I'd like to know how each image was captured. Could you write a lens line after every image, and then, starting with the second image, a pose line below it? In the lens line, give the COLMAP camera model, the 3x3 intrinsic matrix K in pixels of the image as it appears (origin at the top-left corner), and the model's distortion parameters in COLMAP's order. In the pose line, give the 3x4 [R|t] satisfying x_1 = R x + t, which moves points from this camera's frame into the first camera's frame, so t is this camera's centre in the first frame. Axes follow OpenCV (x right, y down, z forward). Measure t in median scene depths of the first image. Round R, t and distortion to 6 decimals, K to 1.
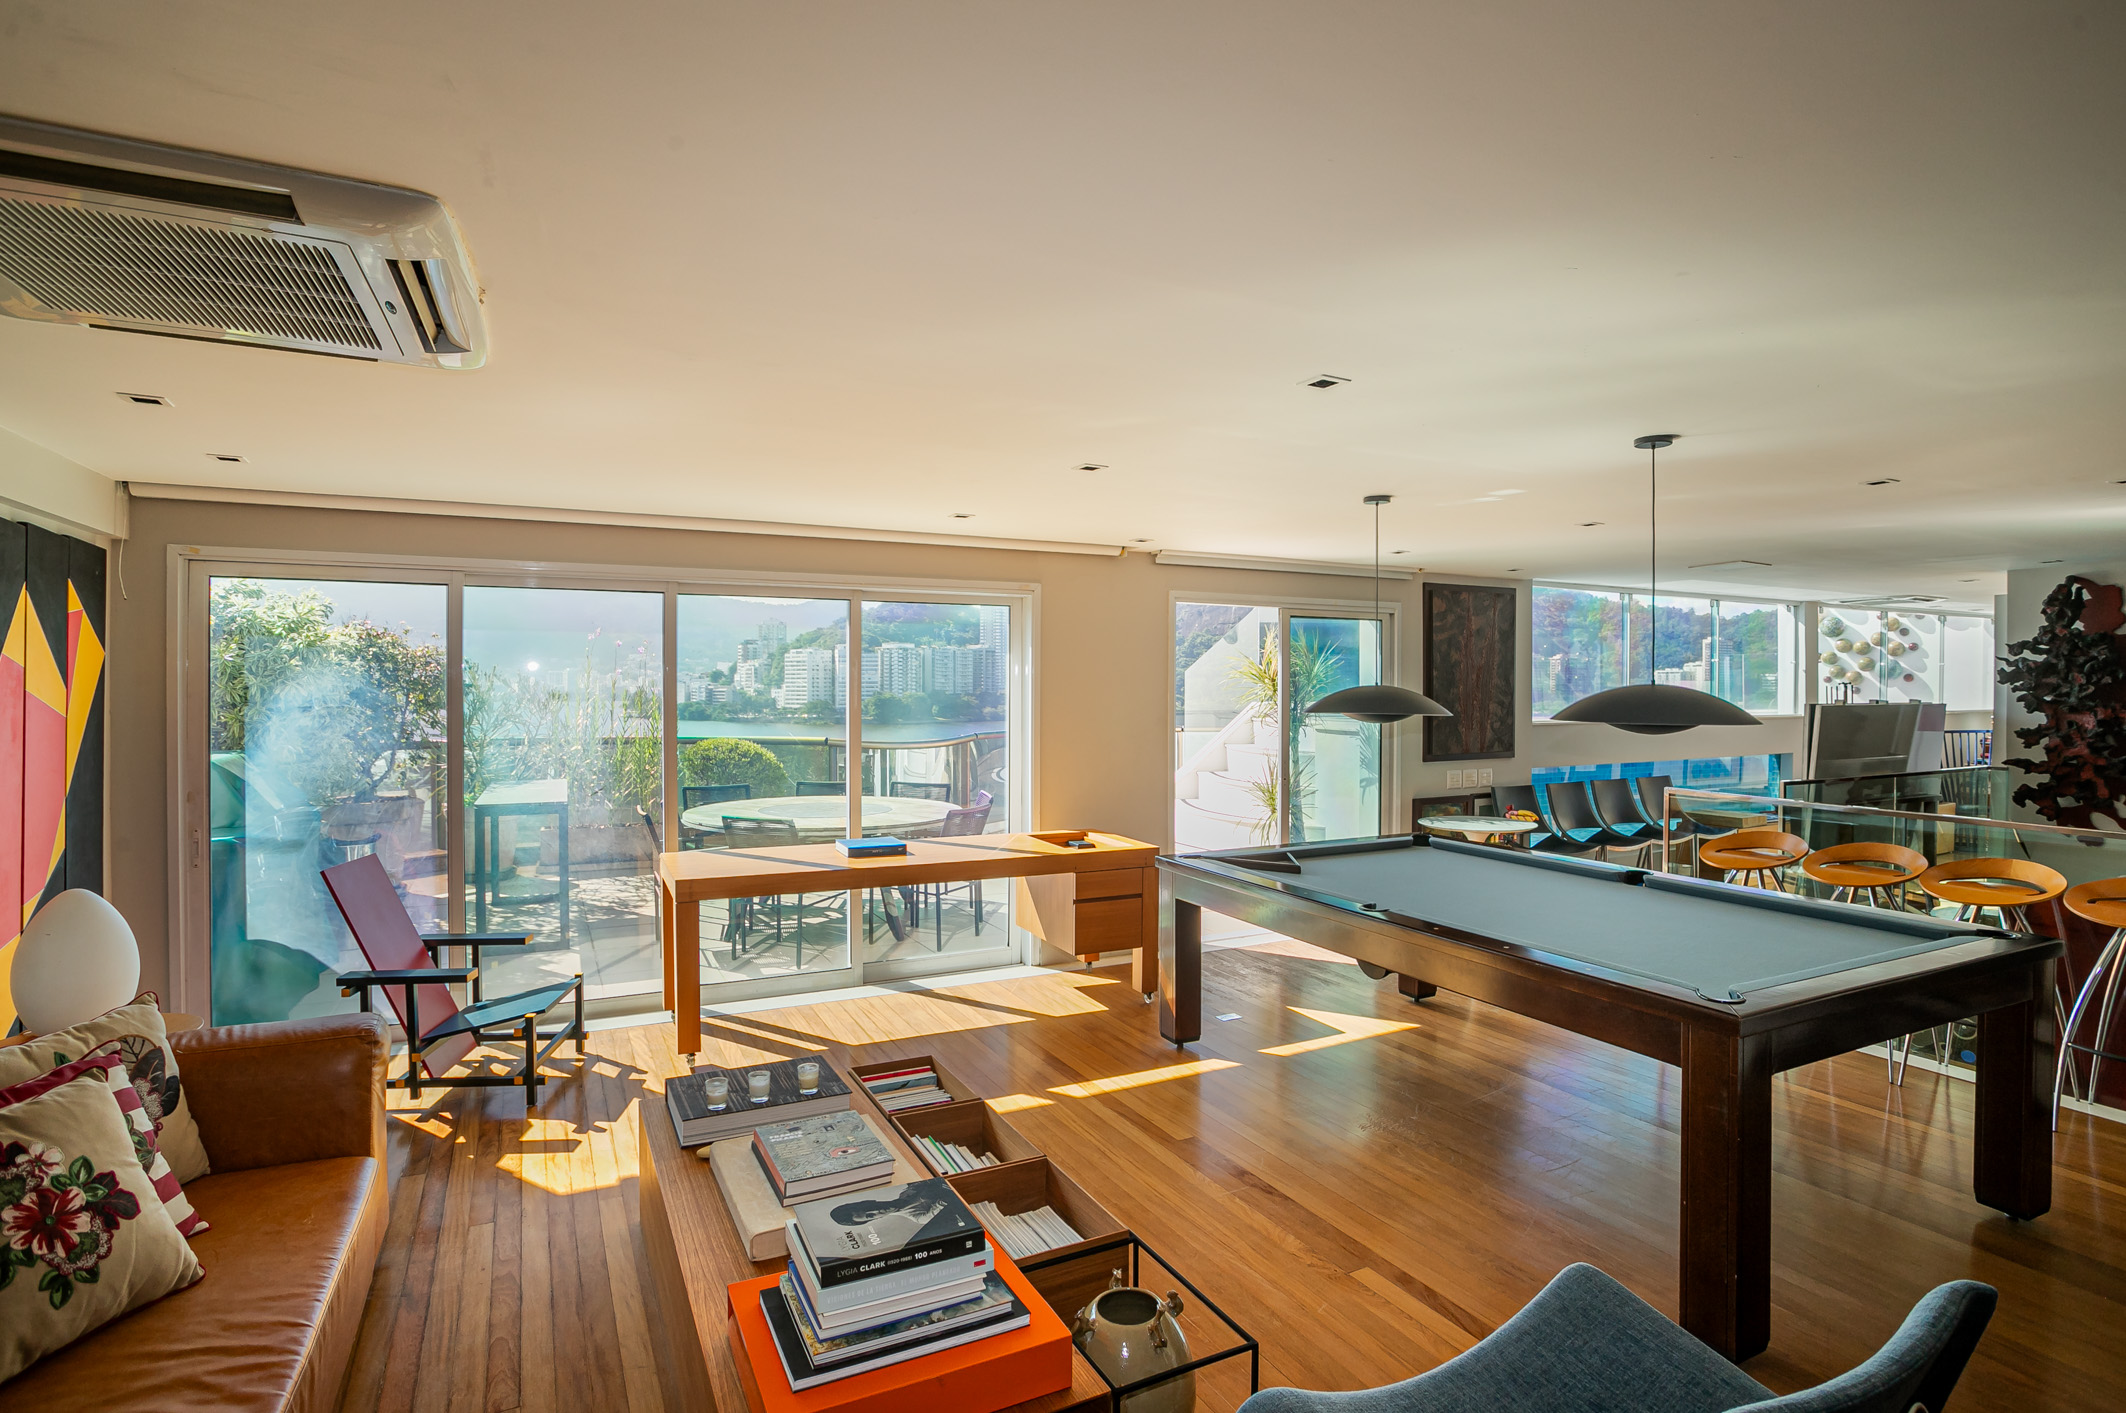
lens RADIAL K [[1051.1, 0, 1064.1], [0, 1051.1, 683.3], [0, 0, 1]] dist [-0.069504, 0.029430]
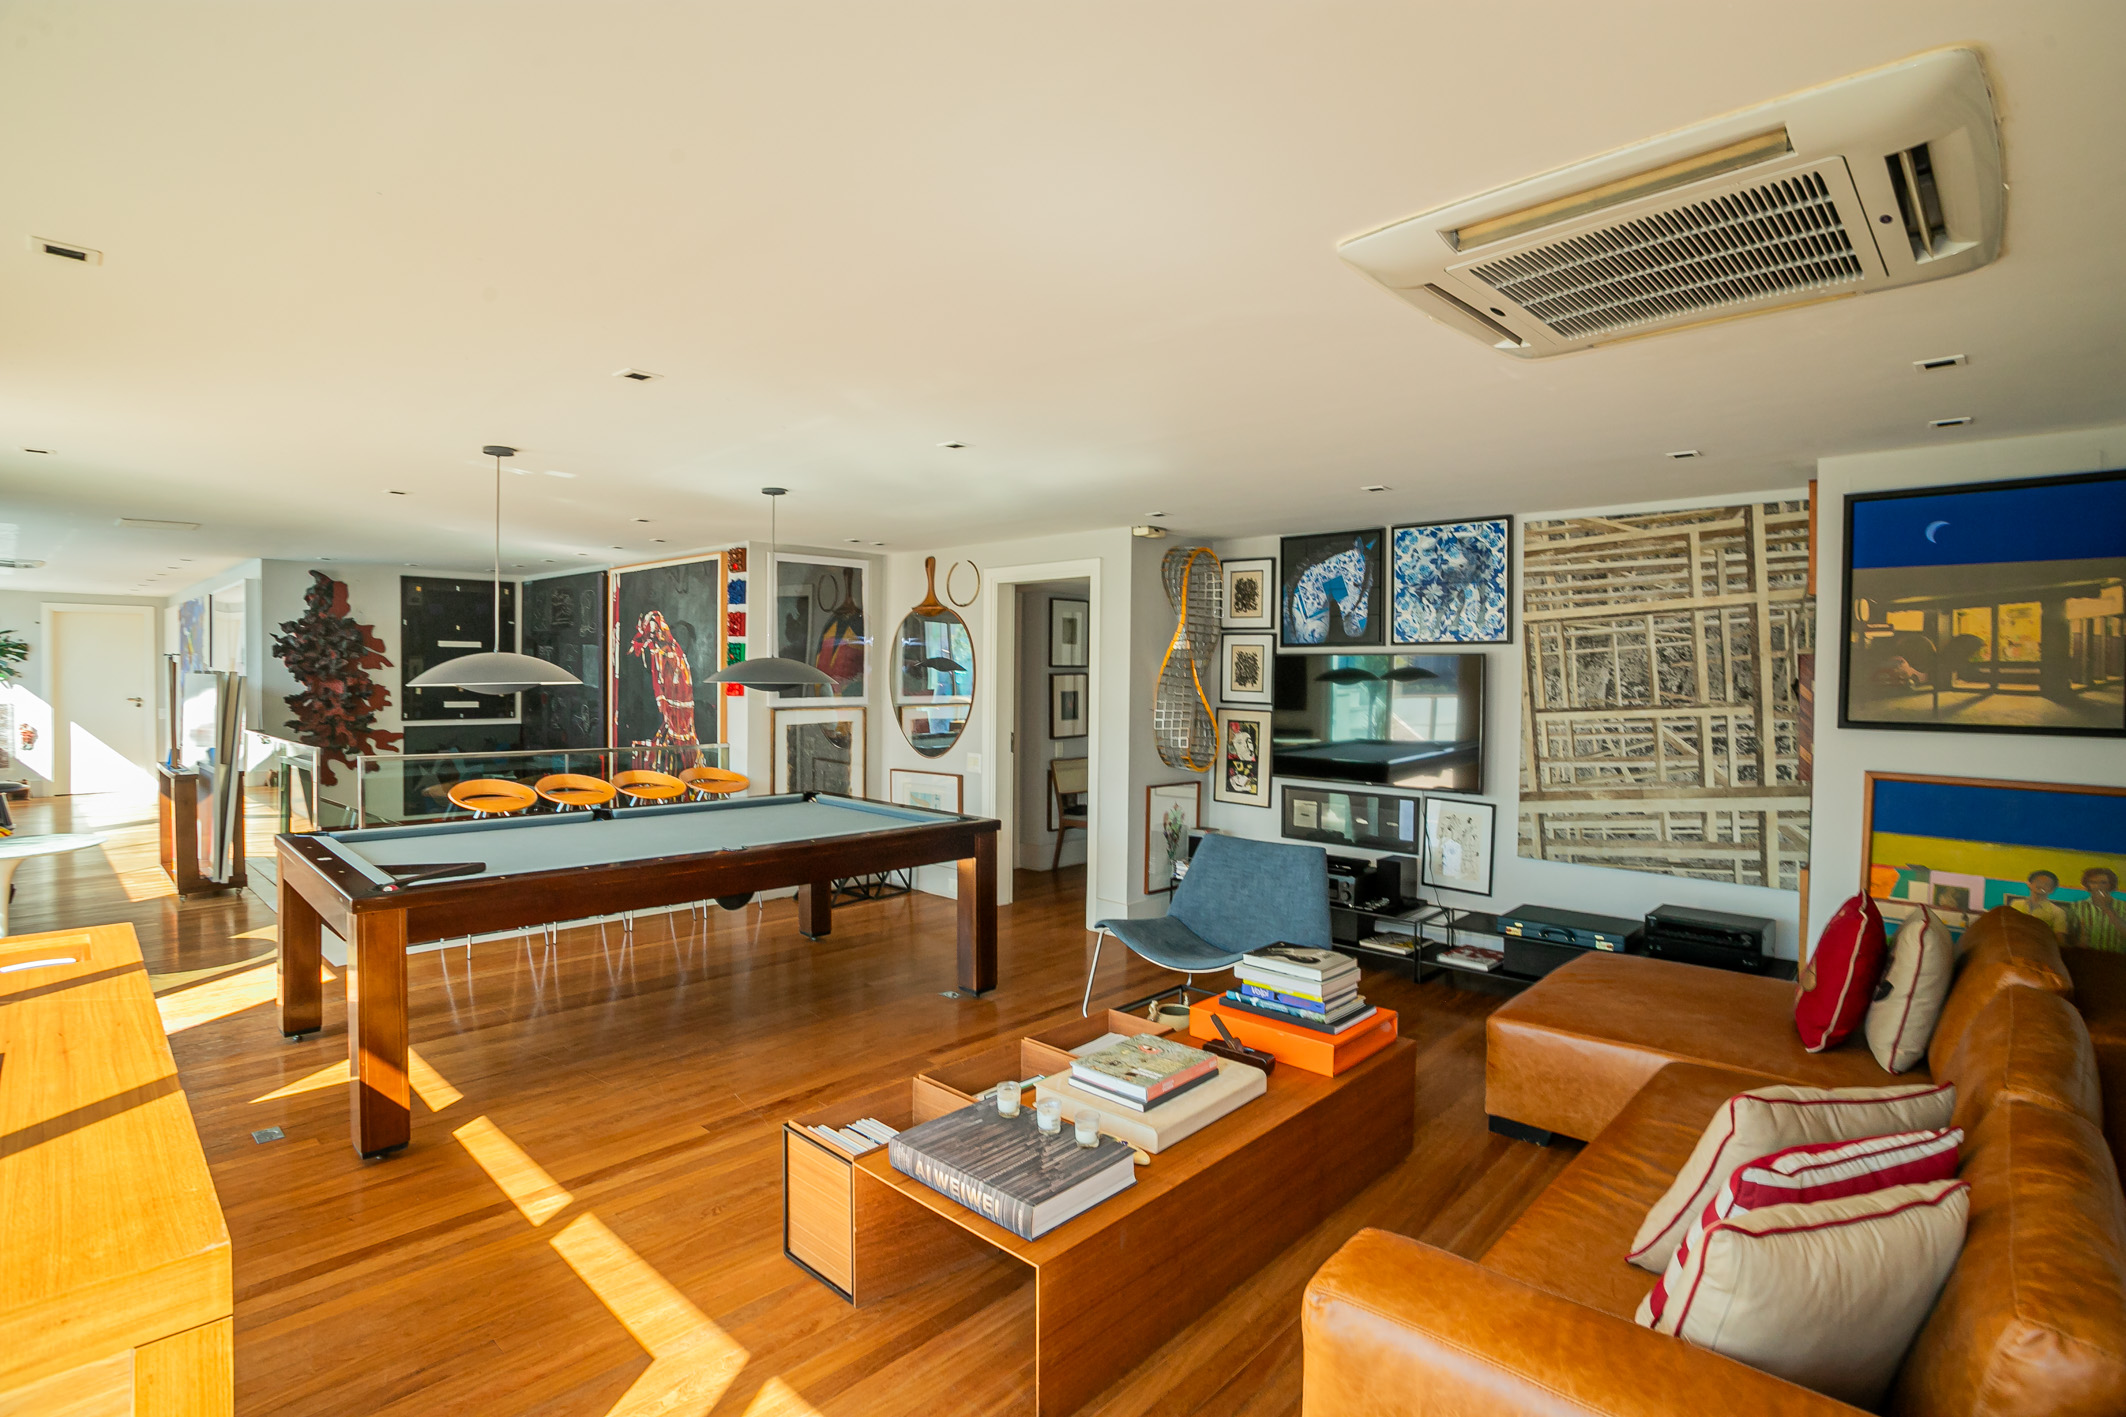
lens RADIAL K [[1037.1, 0, 1066.2], [0, 1037.1, 695.8], [0, 0, 1]] dist [-0.079908, 0.037749]
pose [[-0.341023, -0.024818, 0.939727, -0.487092], [-0.011036, 0.999688, 0.022397, 0.009520], [-0.939990, -0.002733, -0.341190, 0.571433]]
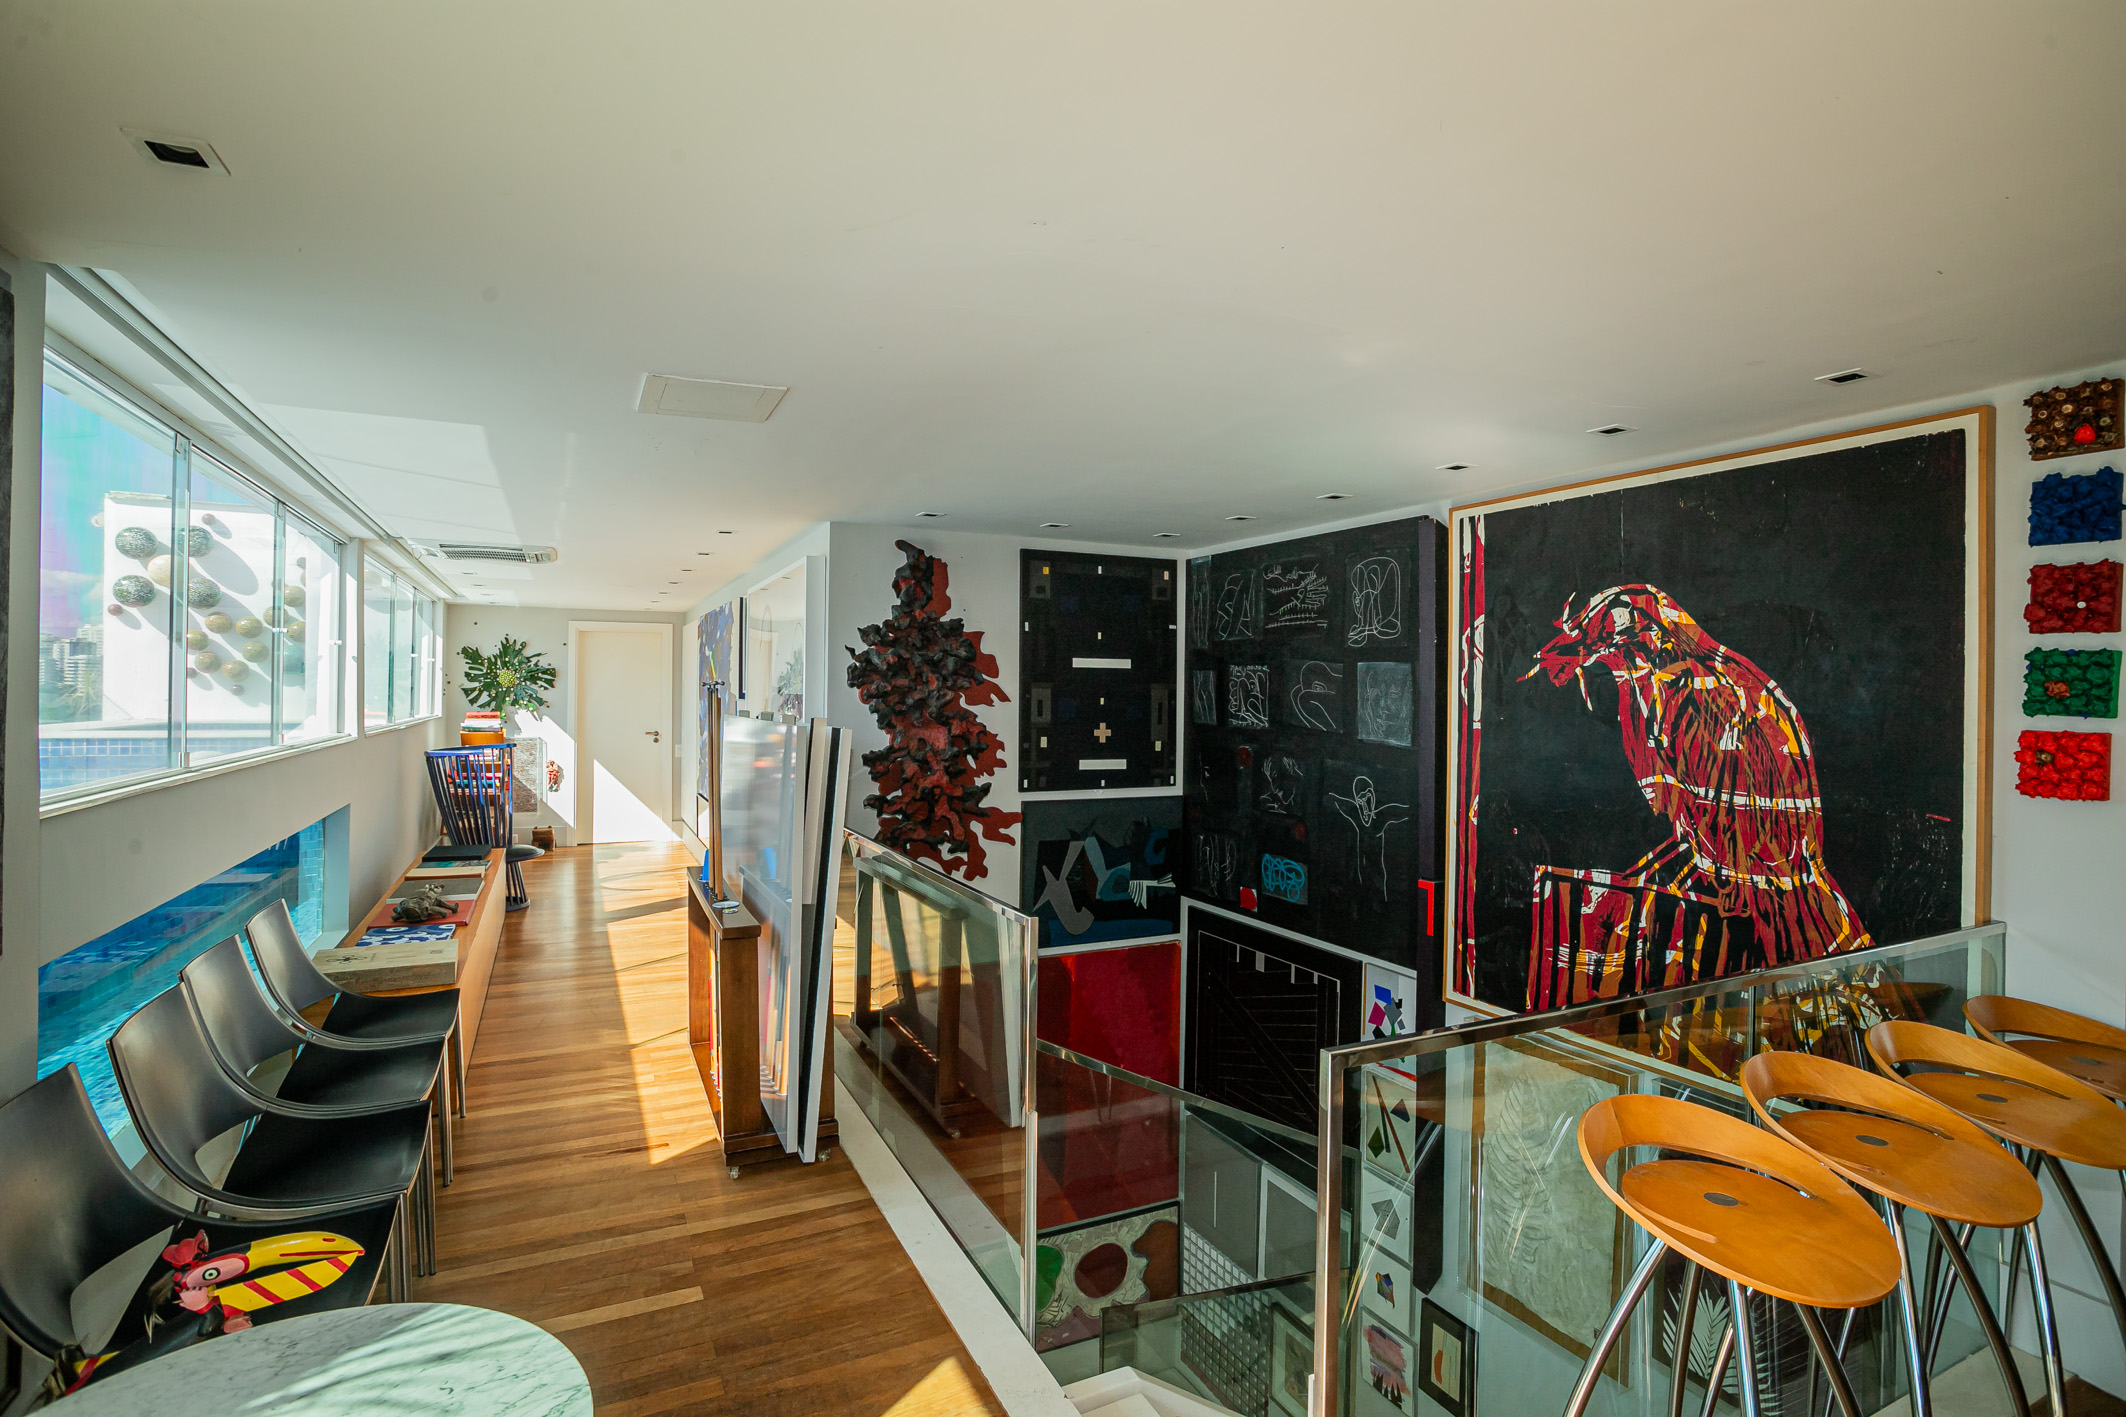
lens RADIAL K [[1037.1, 0, 1066.2], [0, 1037.1, 695.8], [0, 0, 1]] dist [-0.079908, 0.037749]
pose [[0.015963, -0.004445, 0.999863, 0.253783], [-0.011707, 0.999921, 0.004632, 0.001978], [-0.999804, -0.011780, 0.015910, 0.895875]]
